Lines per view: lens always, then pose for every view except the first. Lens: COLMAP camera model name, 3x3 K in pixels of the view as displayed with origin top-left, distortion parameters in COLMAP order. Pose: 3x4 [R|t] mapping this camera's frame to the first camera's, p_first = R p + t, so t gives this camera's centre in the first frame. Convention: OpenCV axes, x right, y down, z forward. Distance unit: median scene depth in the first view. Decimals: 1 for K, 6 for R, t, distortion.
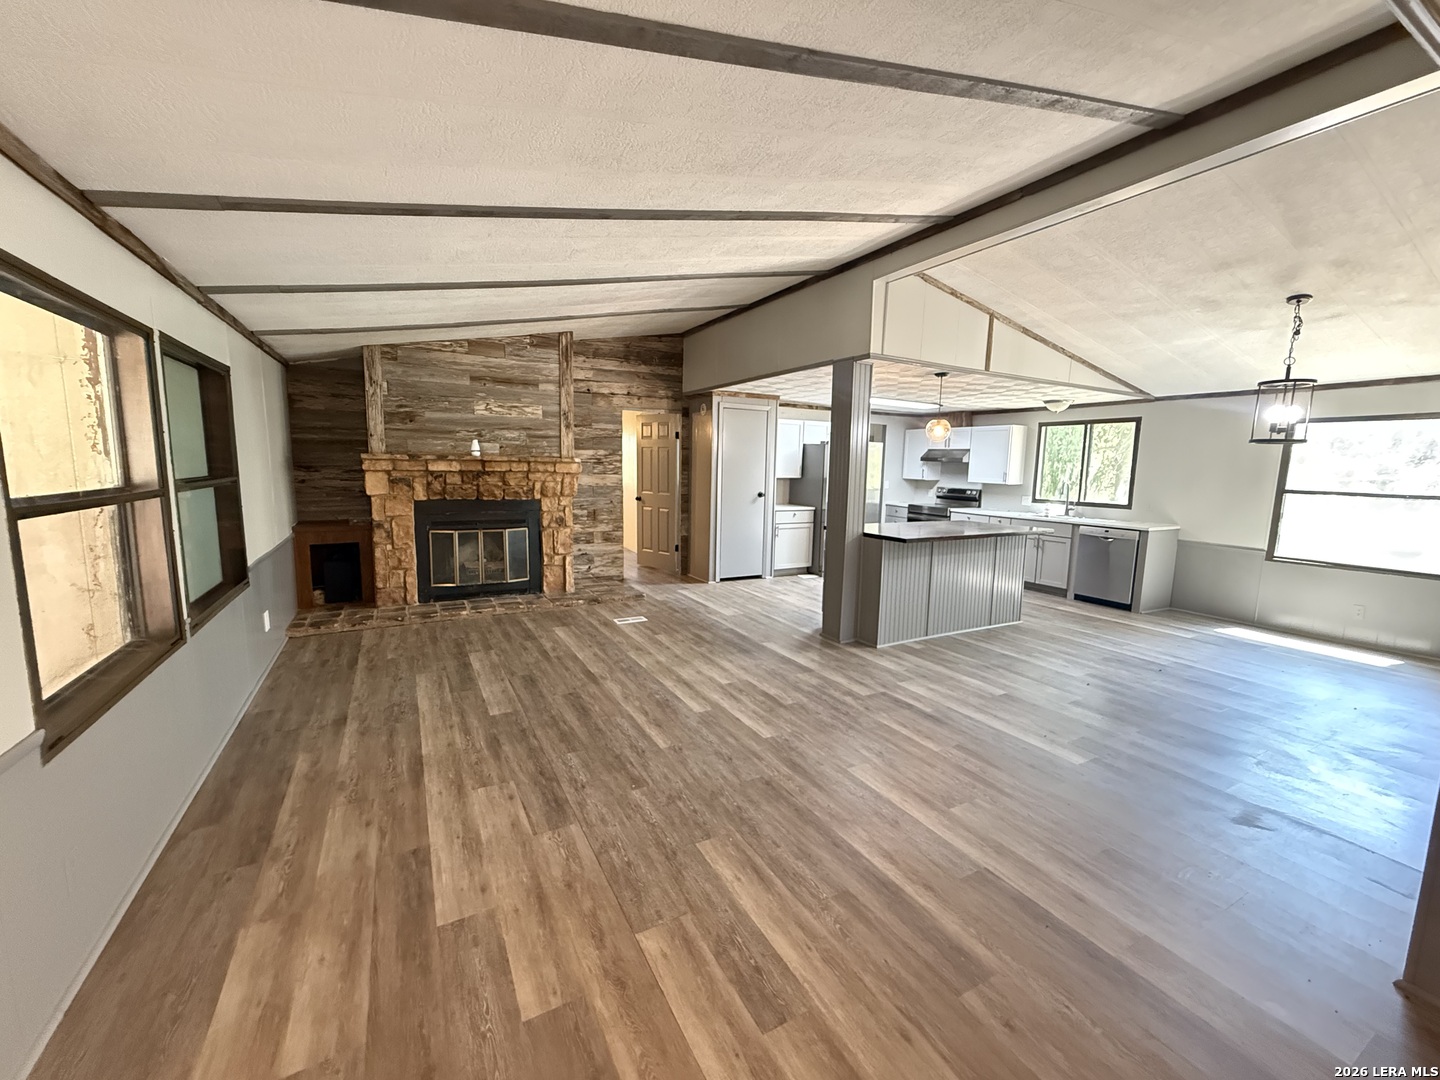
lens RADIAL K [[573.2, 0, 726.7], [0, 573.2, 543.5], [0, 0, 1]] dist [-0.002058, 0.000445]
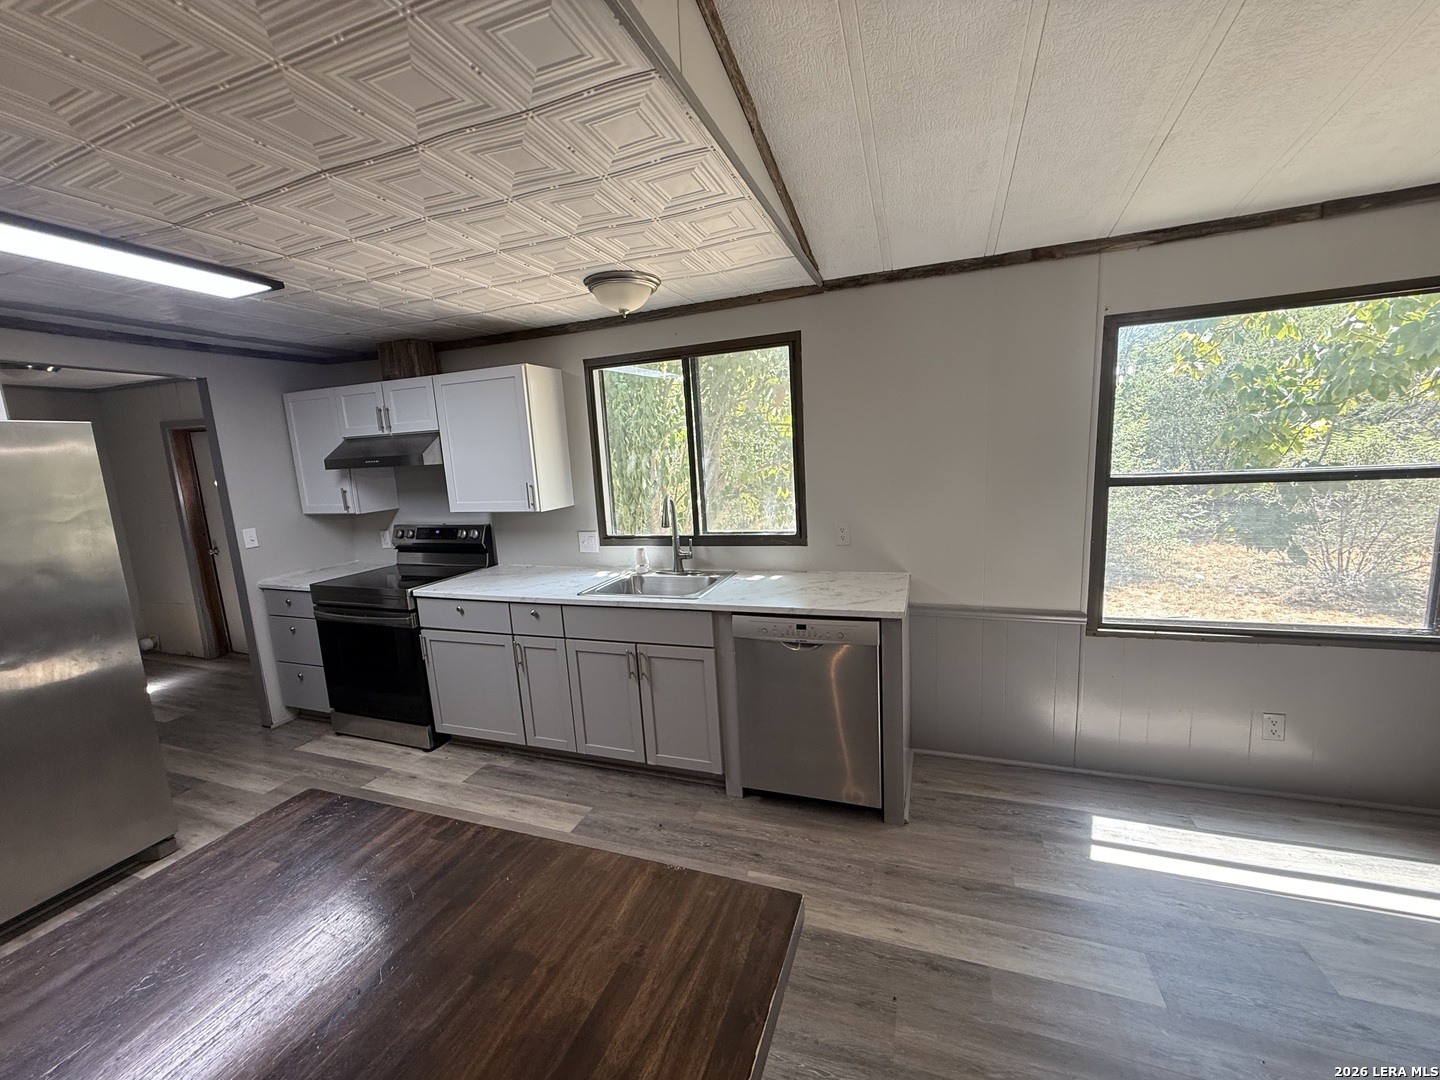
lens RADIAL K [[573.2, 0, 711.2], [0, 573.2, 538.6], [0, 0, 1]] dist [-0.002058, 0.000445]
pose [[0.760694, -0.162553, 0.628427, 0.348995], [0.162138, 0.985031, 0.058531, -0.095397], [-0.628534, 0.057368, 0.775663, 0.656889]]
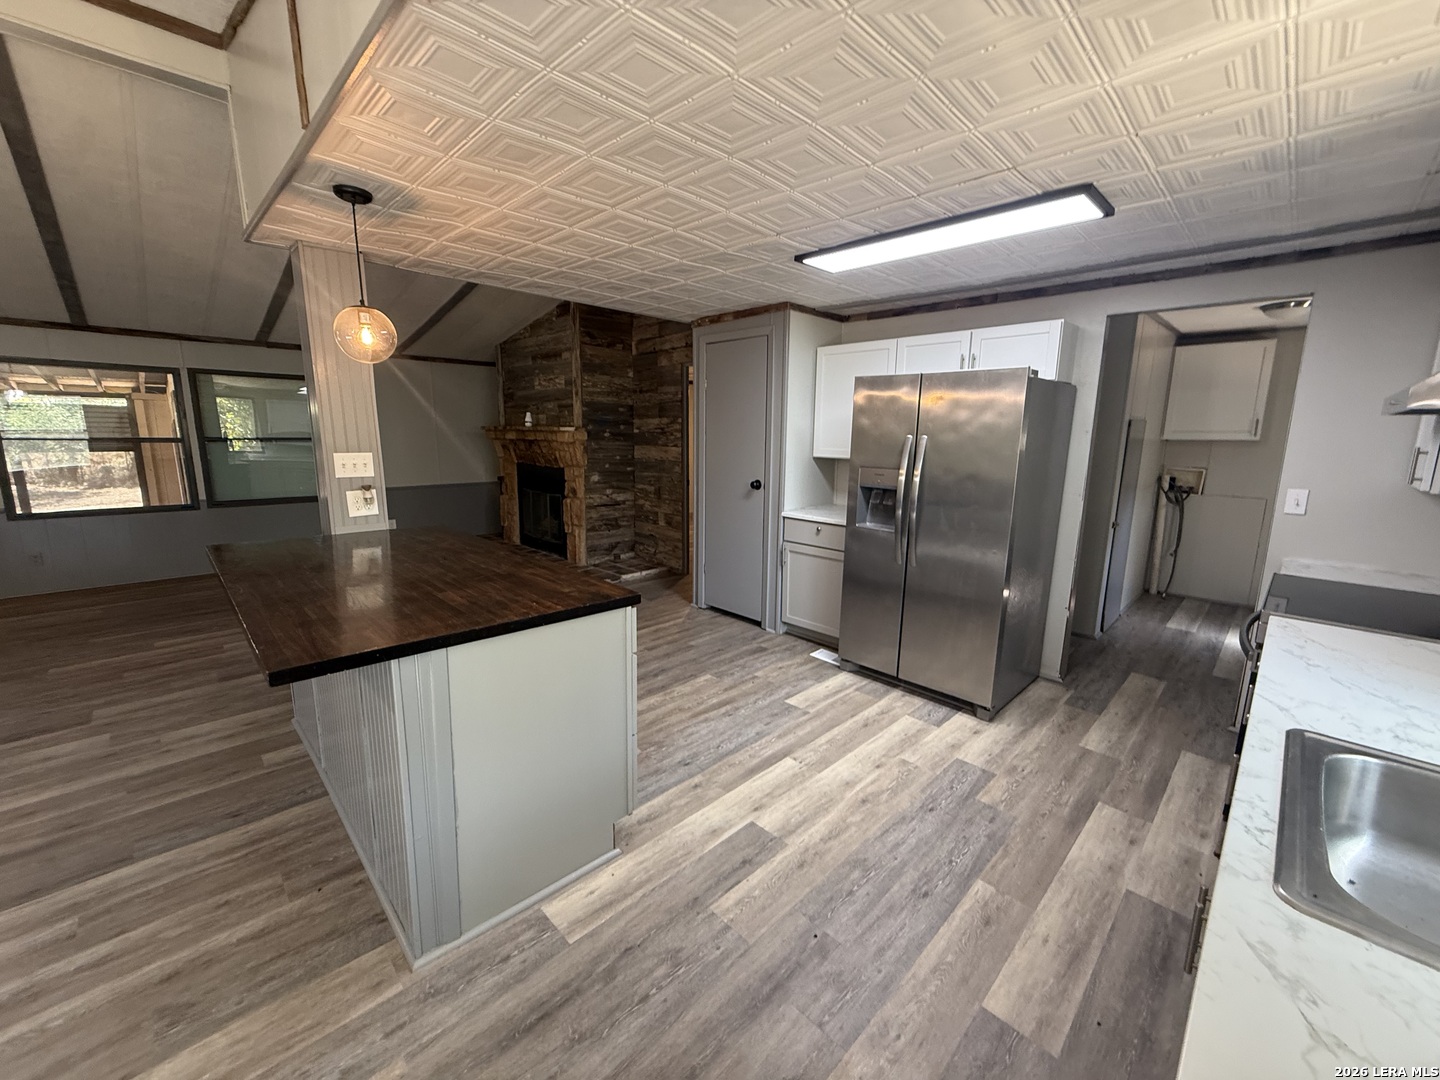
lens RADIAL K [[573.2, 0, 723.6], [0, 573.2, 544.5], [0, 0, 1]] dist [-0.002058, 0.000445]
pose [[0.275492, 0.170468, -0.946068, 0.615080], [-0.143808, 0.980385, 0.134775, -0.100898], [0.950486, 0.098922, 0.294603, 0.810188]]
